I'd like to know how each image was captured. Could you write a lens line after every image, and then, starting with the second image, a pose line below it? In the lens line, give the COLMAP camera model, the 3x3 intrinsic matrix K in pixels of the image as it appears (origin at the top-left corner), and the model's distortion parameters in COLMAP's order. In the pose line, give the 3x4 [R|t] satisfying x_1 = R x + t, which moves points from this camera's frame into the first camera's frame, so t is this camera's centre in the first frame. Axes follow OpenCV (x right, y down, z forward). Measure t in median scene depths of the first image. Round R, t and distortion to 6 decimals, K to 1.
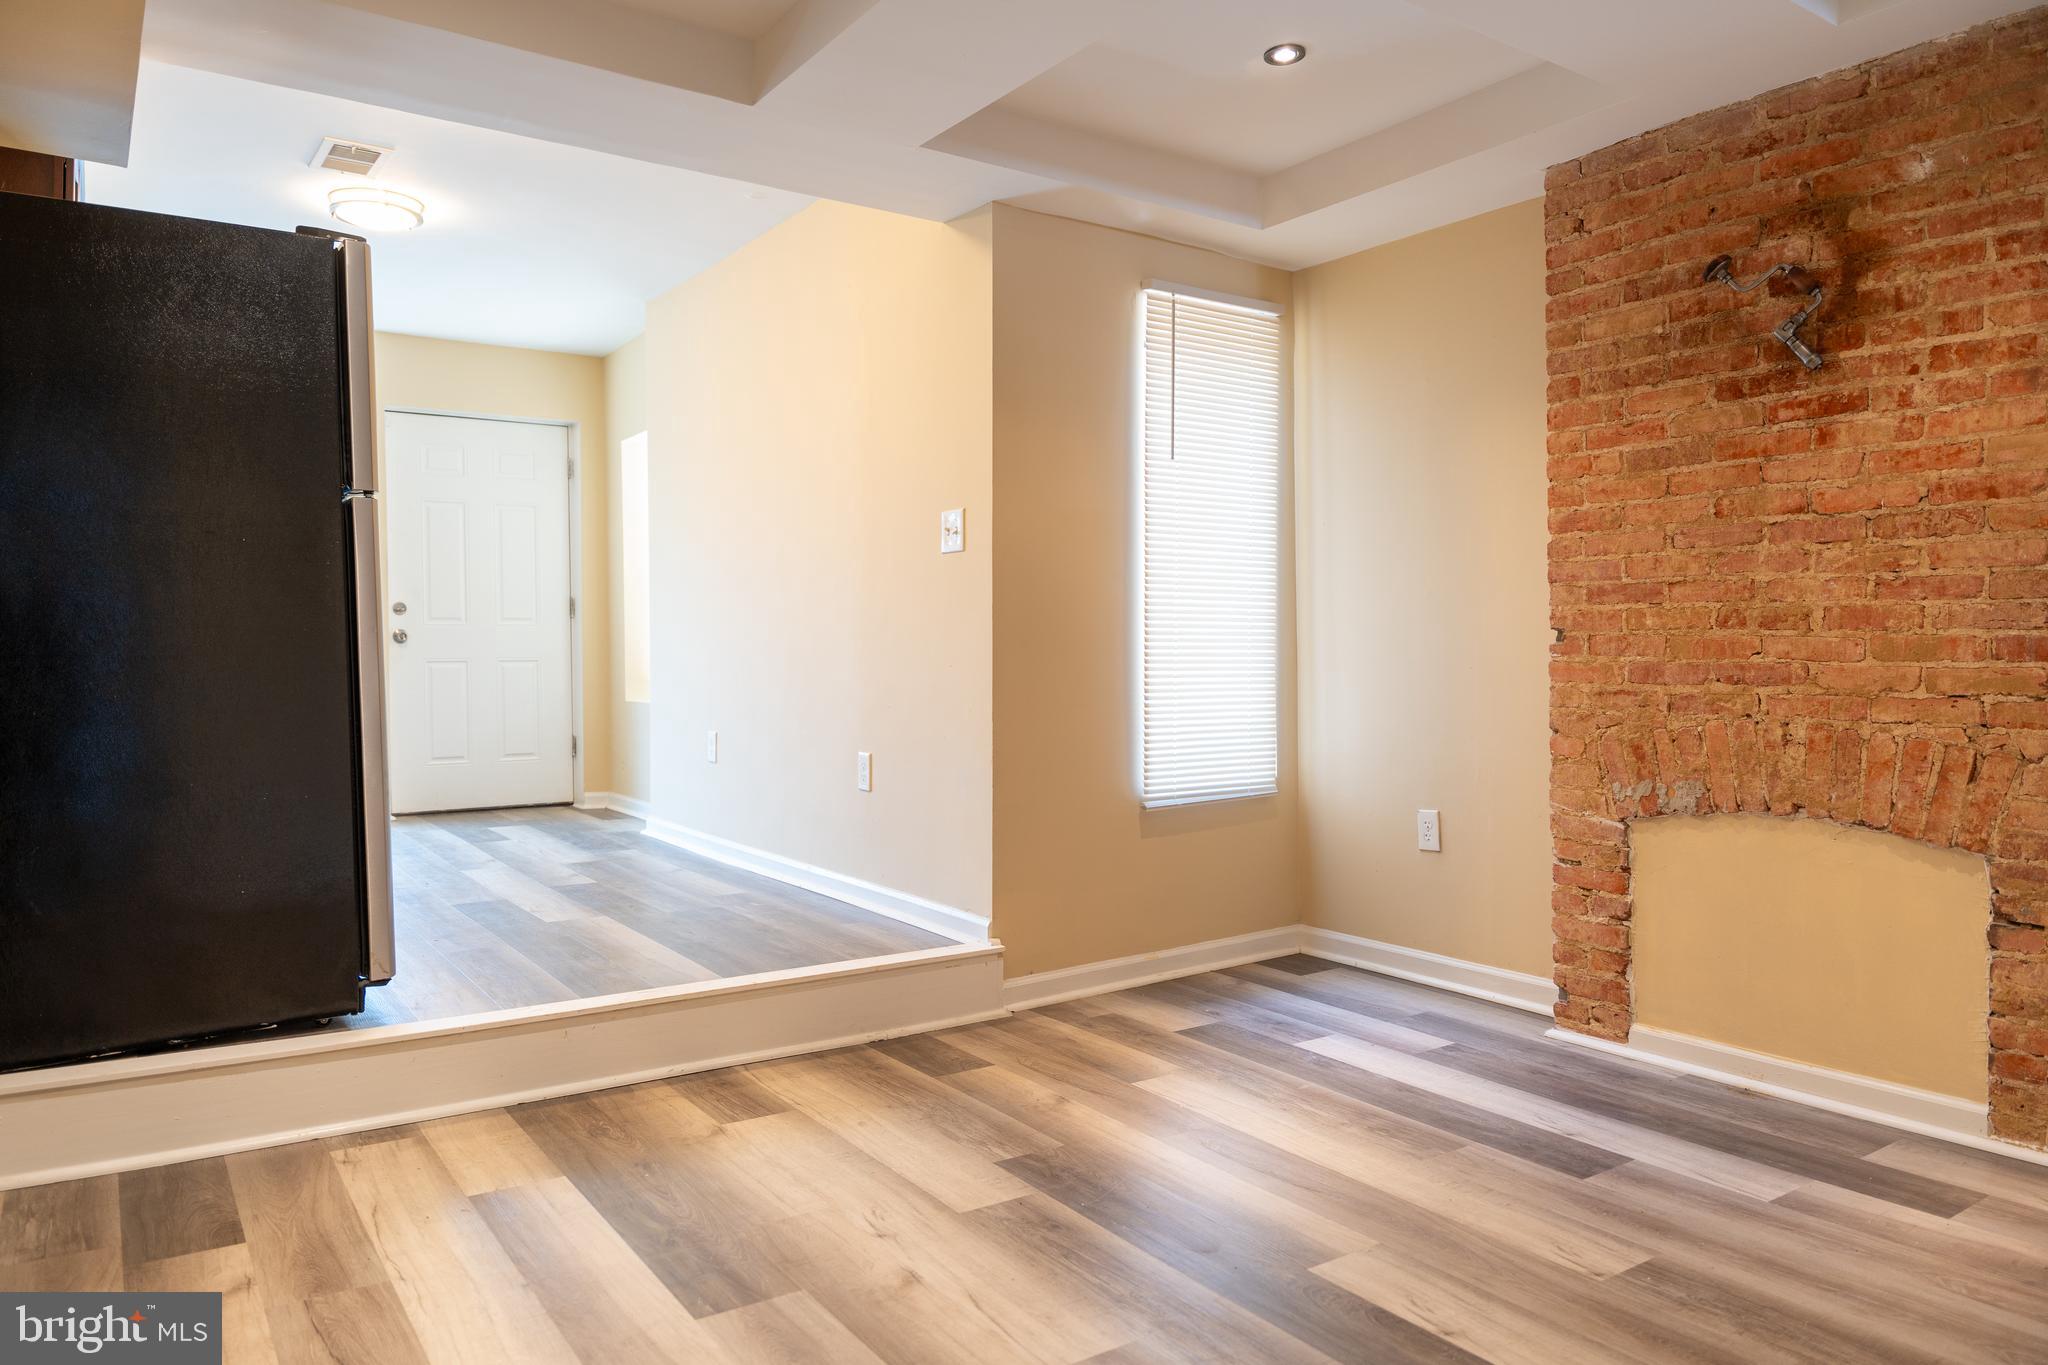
lens RADIAL K [[1369.3, 0, 1055.6], [0, 1369.3, 691.7], [0, 0, 1]] dist [-0.005967, -0.002123]
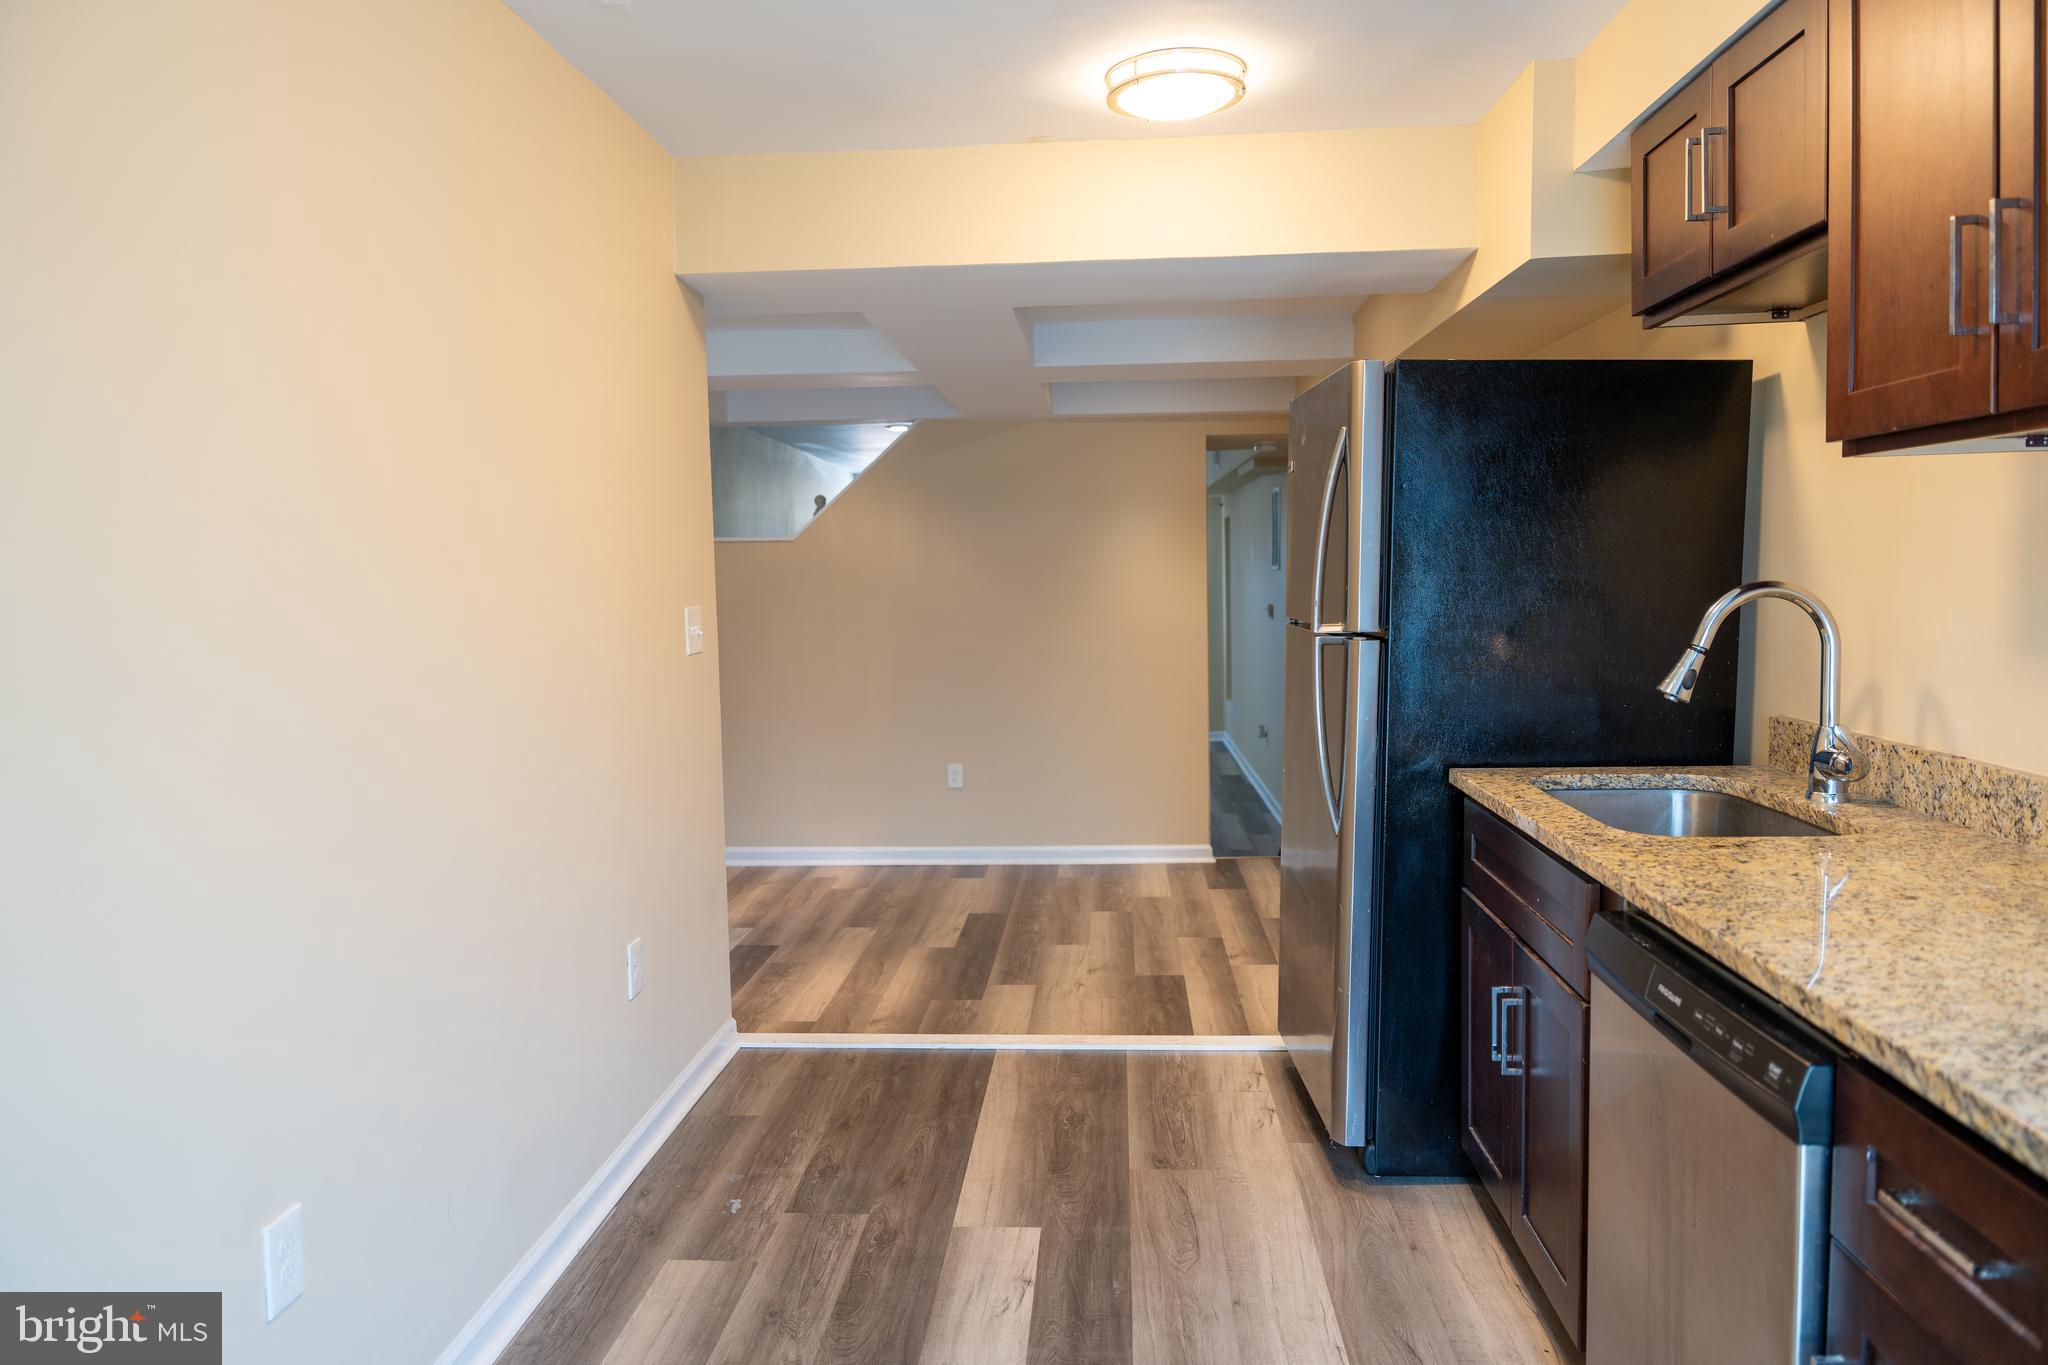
lens RADIAL K [[1370.8, 0, 1011.8], [0, 1370.8, 681.8], [0, 0, 1]] dist [-0.006668, -0.004562]
pose [[-0.772032, -0.038899, 0.634392, -1.012521], [0.037721, 0.993562, 0.106826, -0.214569], [-0.634463, 0.106403, -0.765594, 1.958783]]
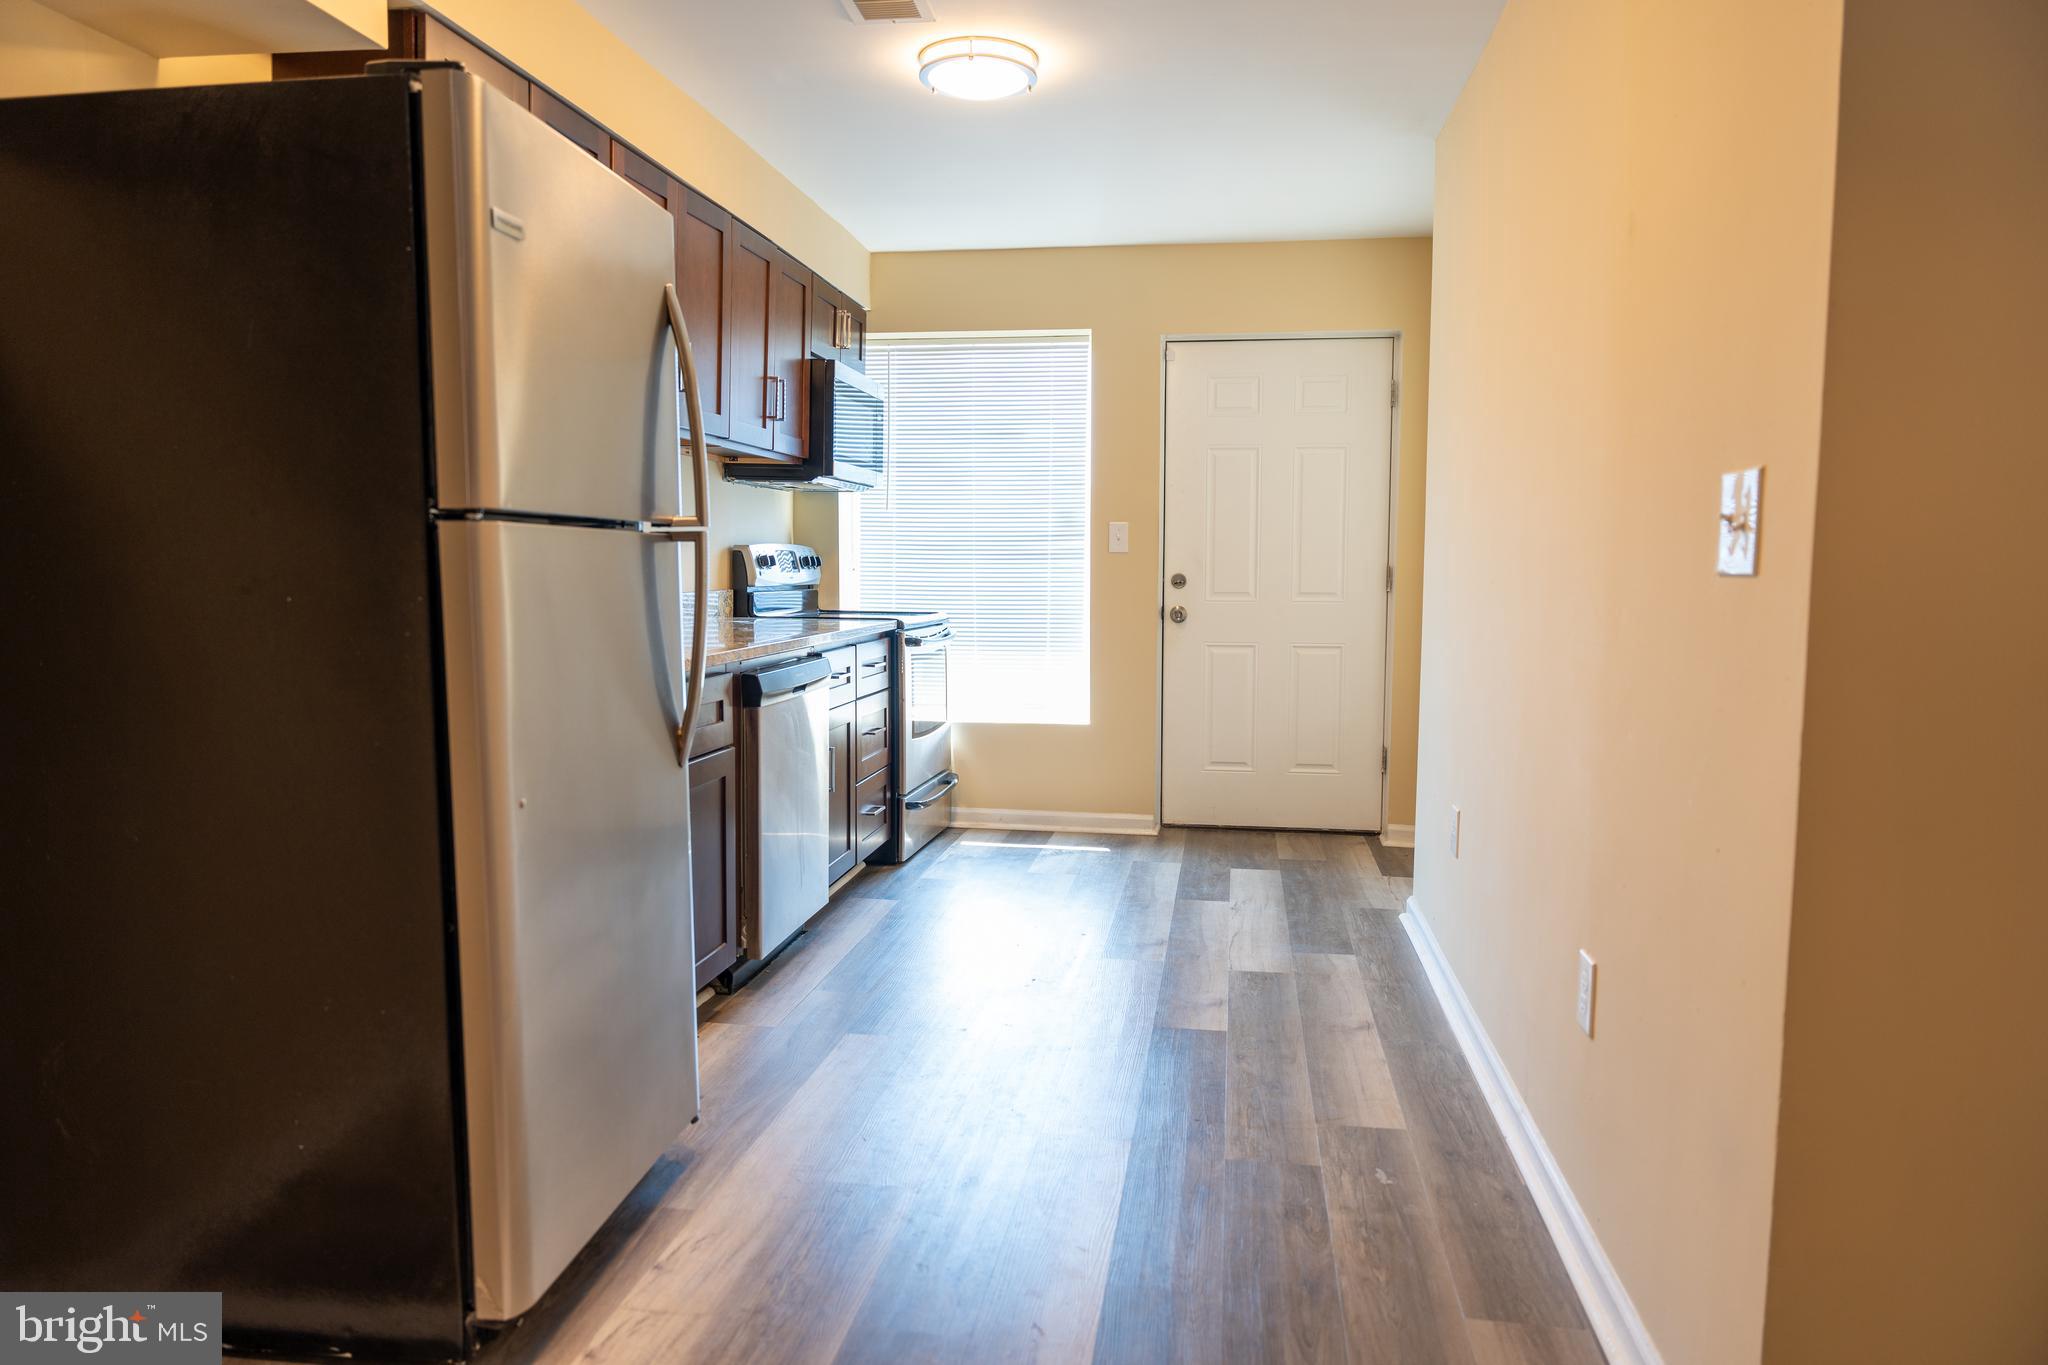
lens RADIAL K [[1370.8, 0, 1011.8], [0, 1370.8, 681.8], [0, 0, 1]] dist [-0.006668, -0.004562]
pose [[0.713948, 0.069904, -0.696700, 0.069464], [-0.030940, 0.997182, 0.068347, -0.114299], [0.699514, -0.027240, 0.714099, 0.708217]]
